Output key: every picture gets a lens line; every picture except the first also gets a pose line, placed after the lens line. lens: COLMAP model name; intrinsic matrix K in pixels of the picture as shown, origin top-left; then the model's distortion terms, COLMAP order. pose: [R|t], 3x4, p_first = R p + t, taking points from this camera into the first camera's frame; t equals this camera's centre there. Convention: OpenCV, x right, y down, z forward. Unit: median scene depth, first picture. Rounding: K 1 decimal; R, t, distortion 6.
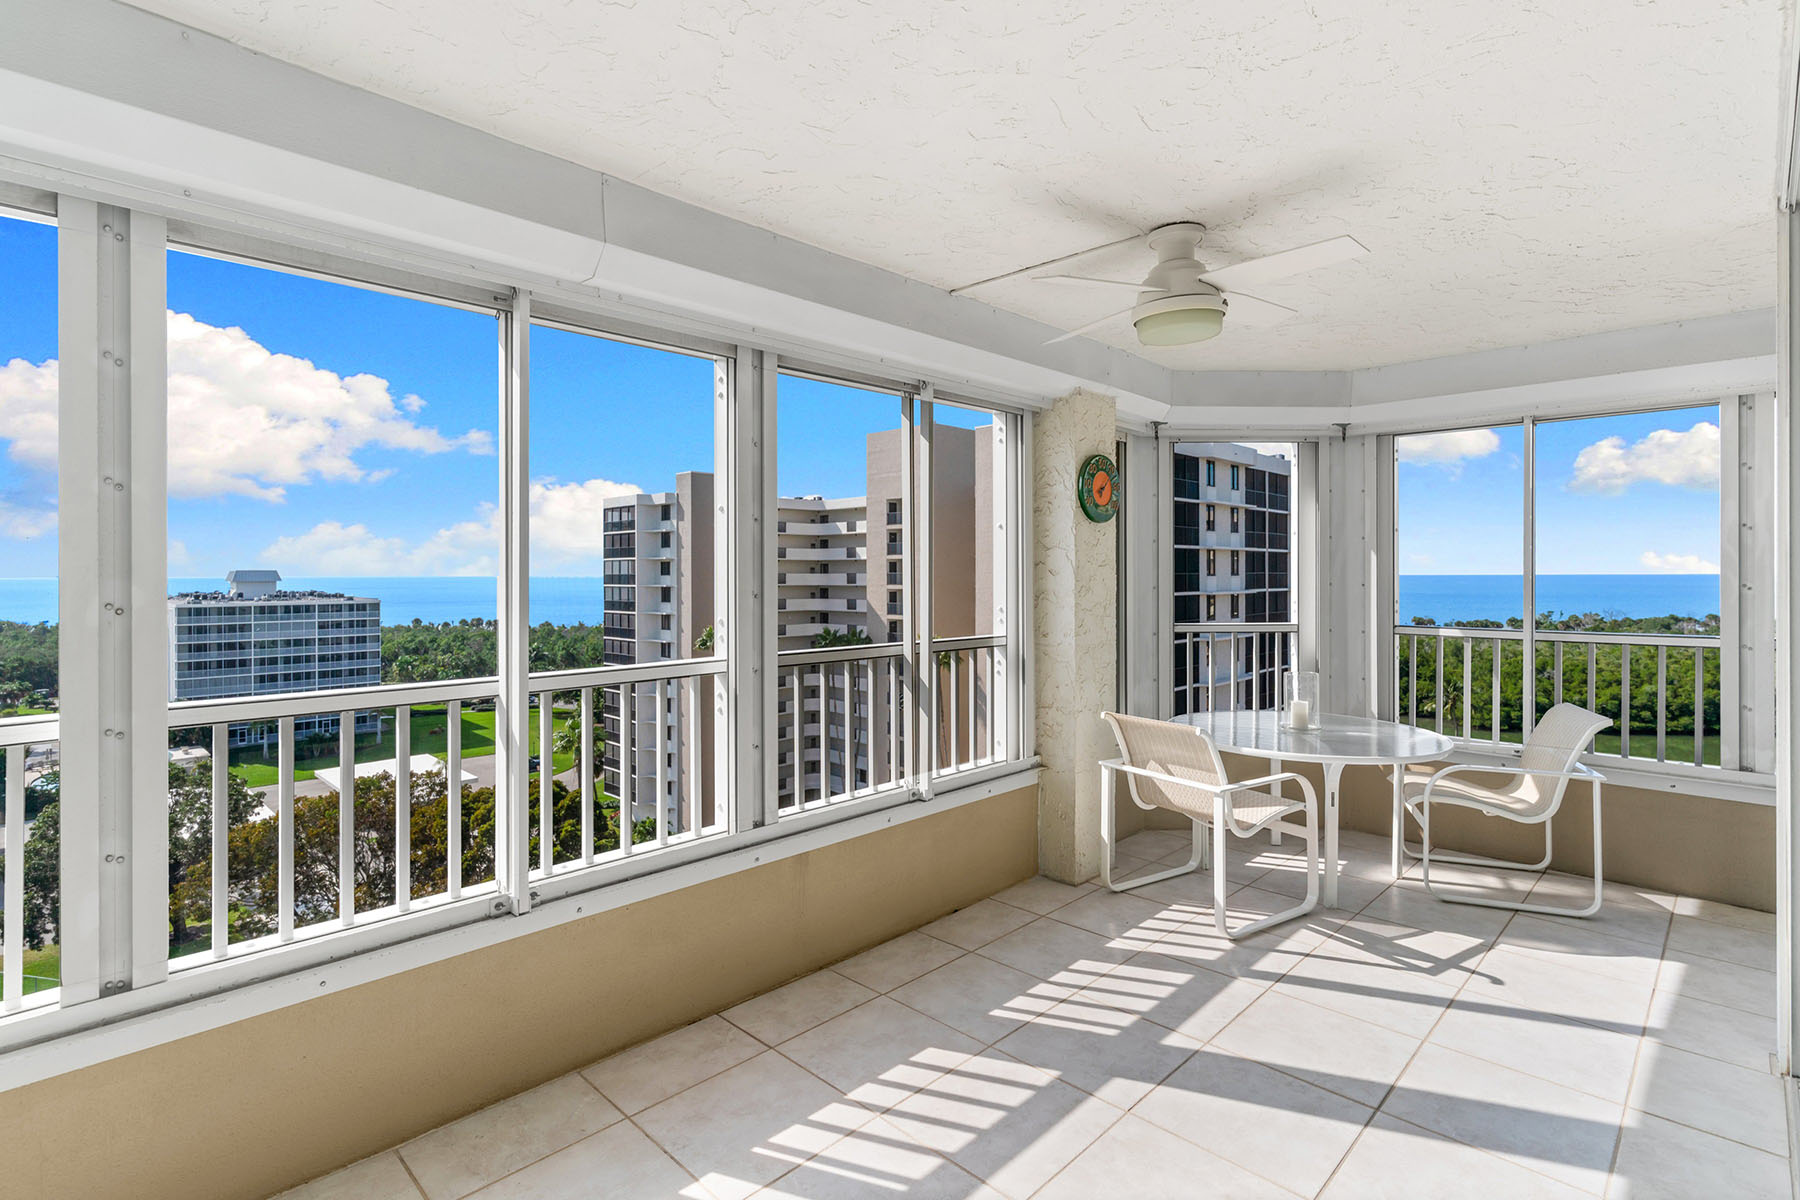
lens RADIAL K [[859.8, 0, 896.4], [0, 859.8, 573.0], [0, 0, 1]] dist [0.001474, 0.001248]
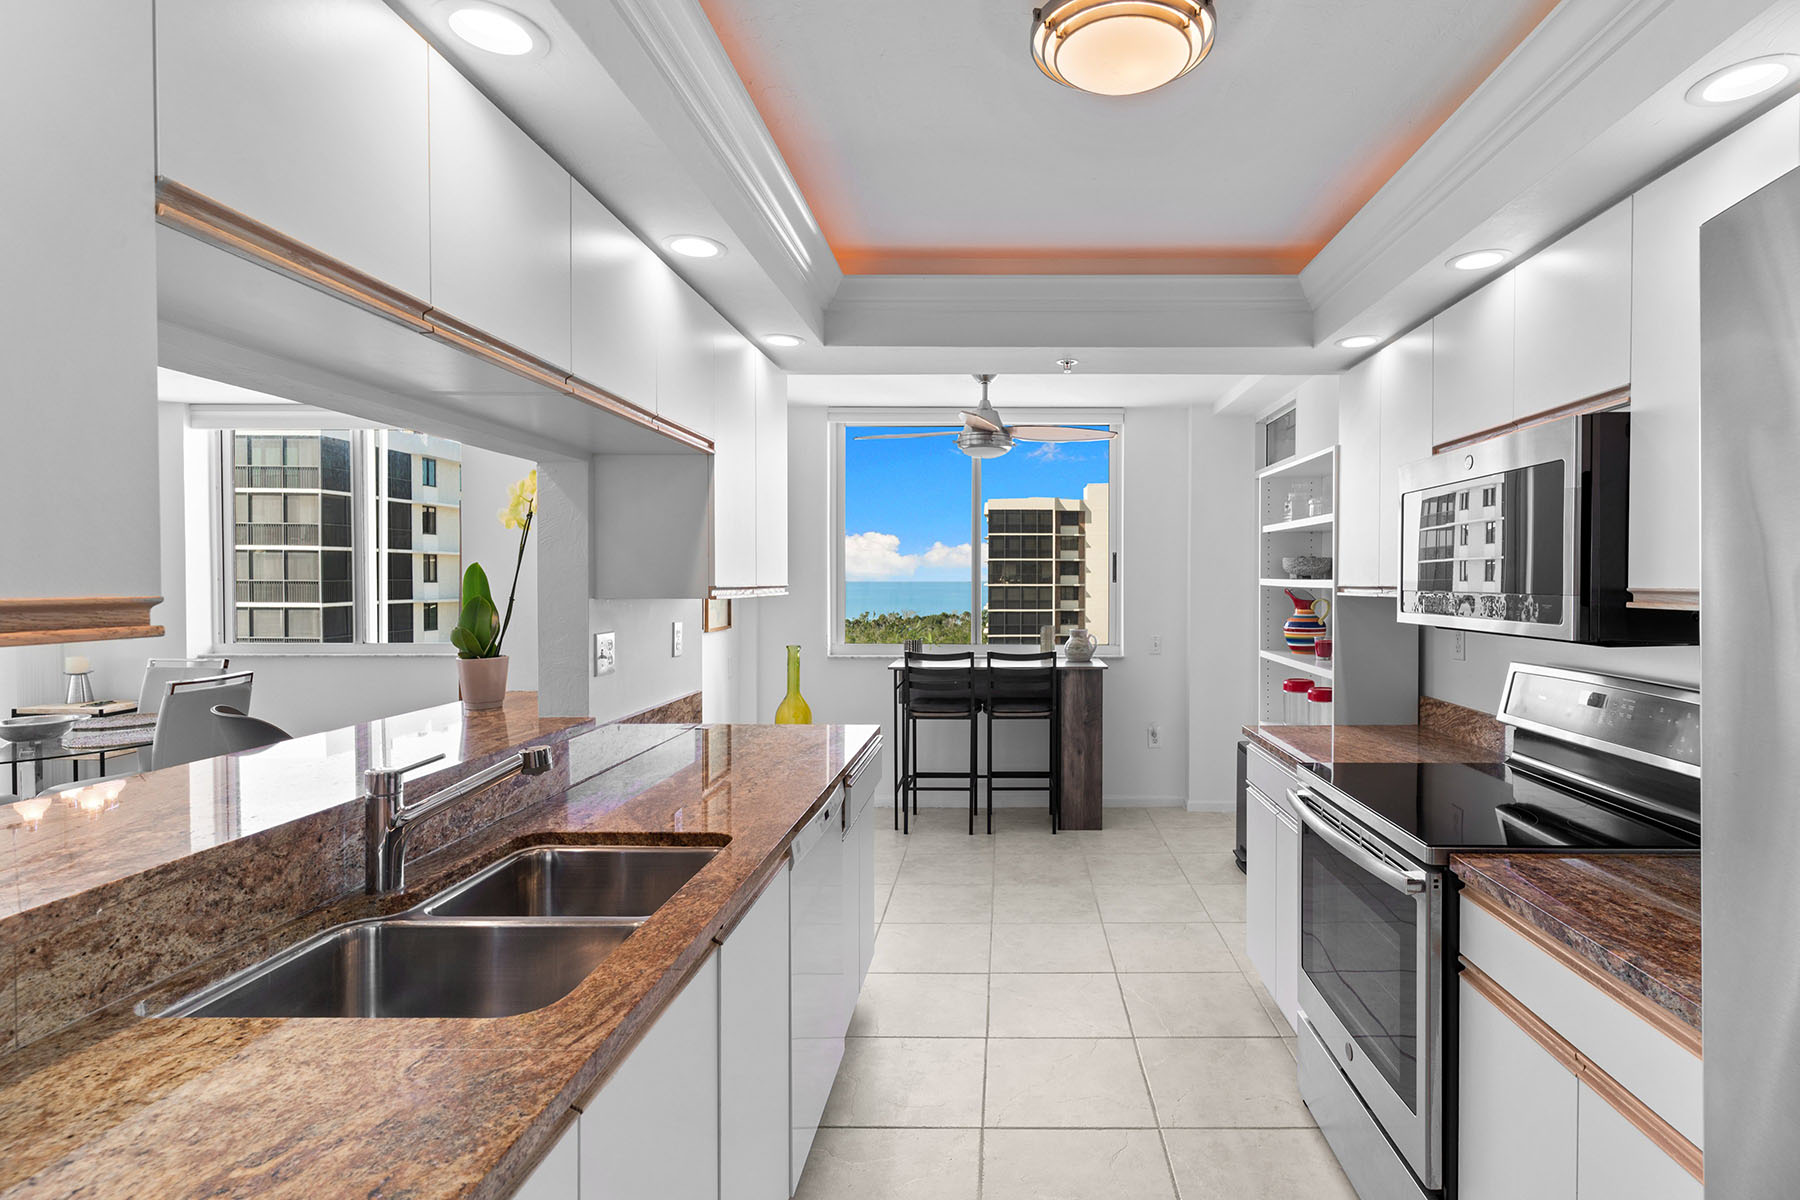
lens RADIAL K [[898.5, 0, 999.9], [0, 898.5, 590.2], [0, 0, 1]] dist [0.001851, -0.000049]
pose [[0.708766, -0.005029, 0.705426, 0.107989], [-0.004038, 0.999929, 0.011185, -0.001445], [-0.705432, -0.010776, 0.708695, -0.118955]]
